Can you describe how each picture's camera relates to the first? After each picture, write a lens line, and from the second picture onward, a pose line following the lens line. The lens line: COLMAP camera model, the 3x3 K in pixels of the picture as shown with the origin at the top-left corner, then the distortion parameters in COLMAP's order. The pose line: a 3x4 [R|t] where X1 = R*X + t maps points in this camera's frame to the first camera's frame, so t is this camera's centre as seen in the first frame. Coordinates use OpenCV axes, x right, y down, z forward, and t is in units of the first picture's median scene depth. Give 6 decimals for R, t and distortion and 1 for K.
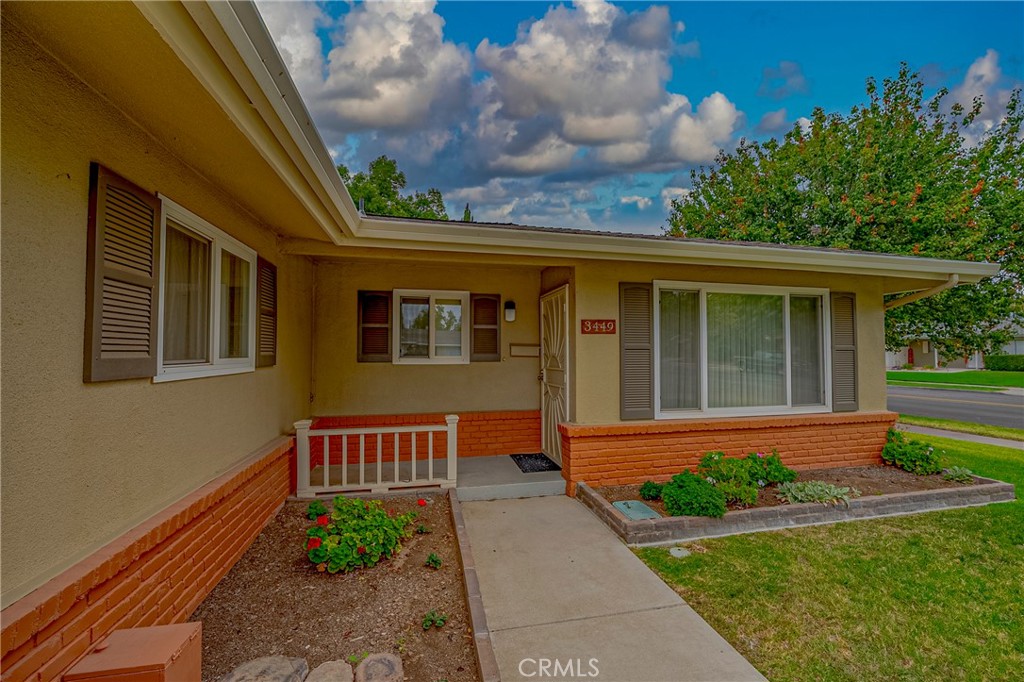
lens RADIAL K [[406.0, 0, 510.1], [0, 406.0, 340.7], [0, 0, 1]] dist [-0.013554, 0.000807]
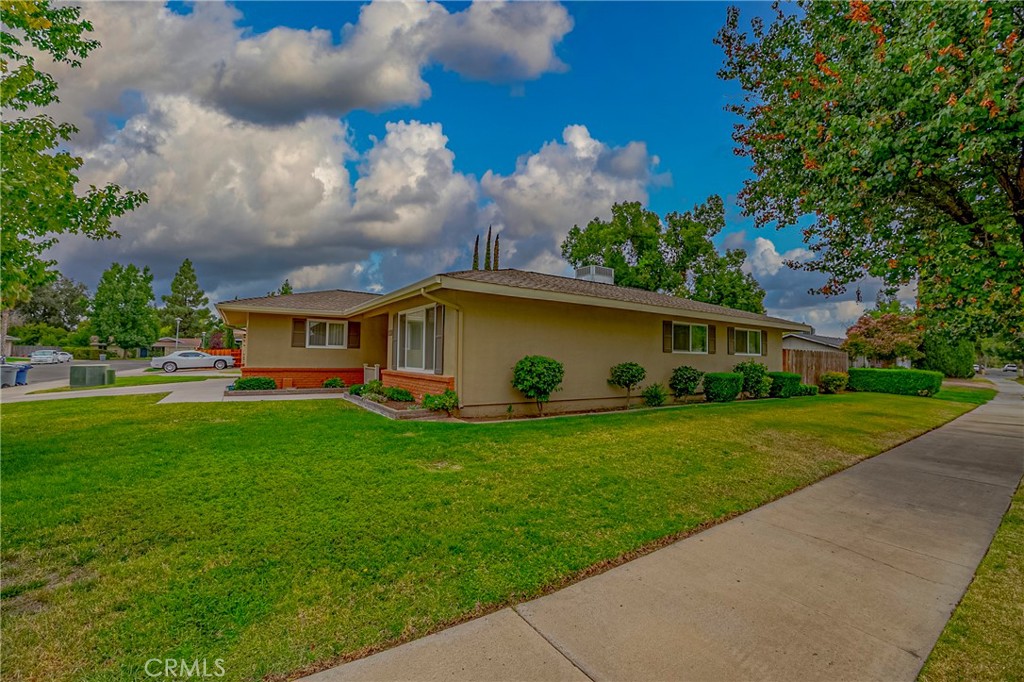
lens RADIAL K [[406.0, 0, 510.1], [0, 406.0, 340.7], [0, 0, 1]] dist [-0.013554, 0.000807]
pose [[0.357742, -0.034909, -0.933168, 2.669823], [0.011226, 0.999390, -0.033083, 0.100993], [0.933753, 0.001360, 0.357916, 0.722453]]
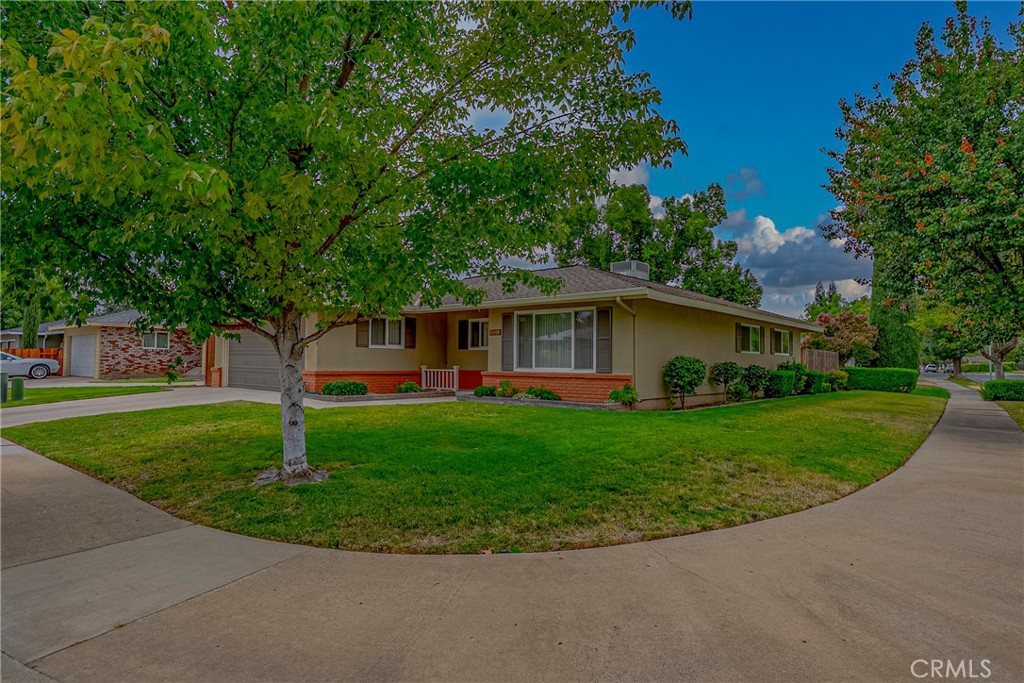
lens RADIAL K [[580.3, 0, 512.0], [0, 580.3, 341.5], [0, 0, 1]] dist [0.004485, -0.000071]
pose [[0.605917, -0.023300, -0.795187, 2.830413], [0.013434, 0.999728, -0.019057, 0.082899], [0.795414, 0.000865, 0.606065, -0.968991]]
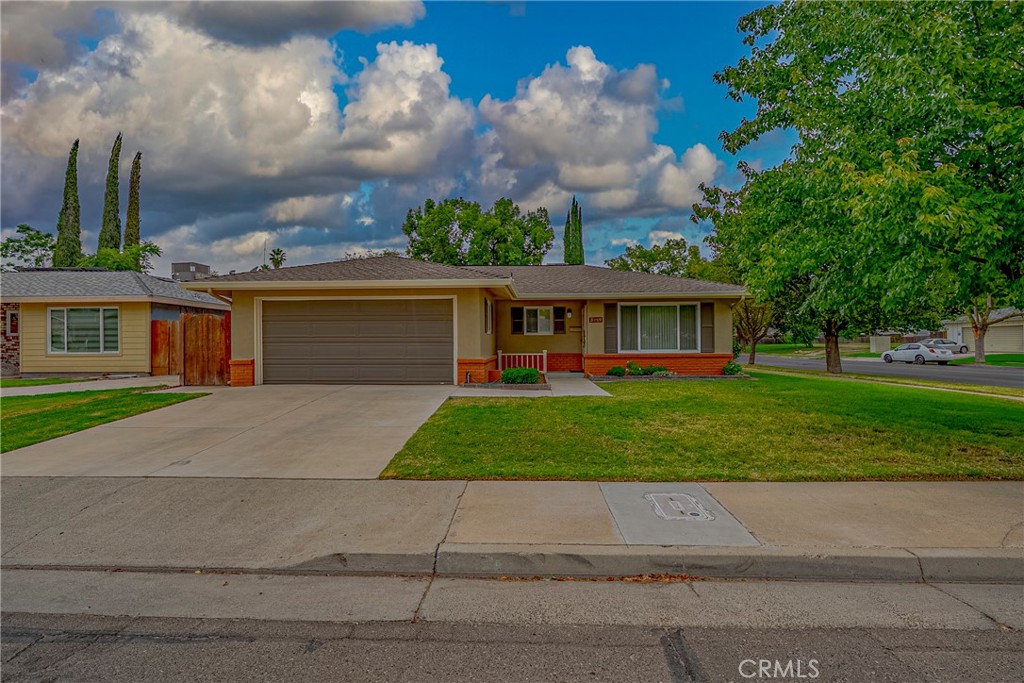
lens RADIAL K [[473.7, 0, 512.0], [0, 473.7, 341.5], [0, 0, 1]] dist [0.001306, 0.000124]
pose [[0.966521, -0.007671, -0.256472, 0.458188], [0.014523, 0.999586, 0.024832, 0.023986], [0.256175, -0.027725, 0.966233, -2.157400]]
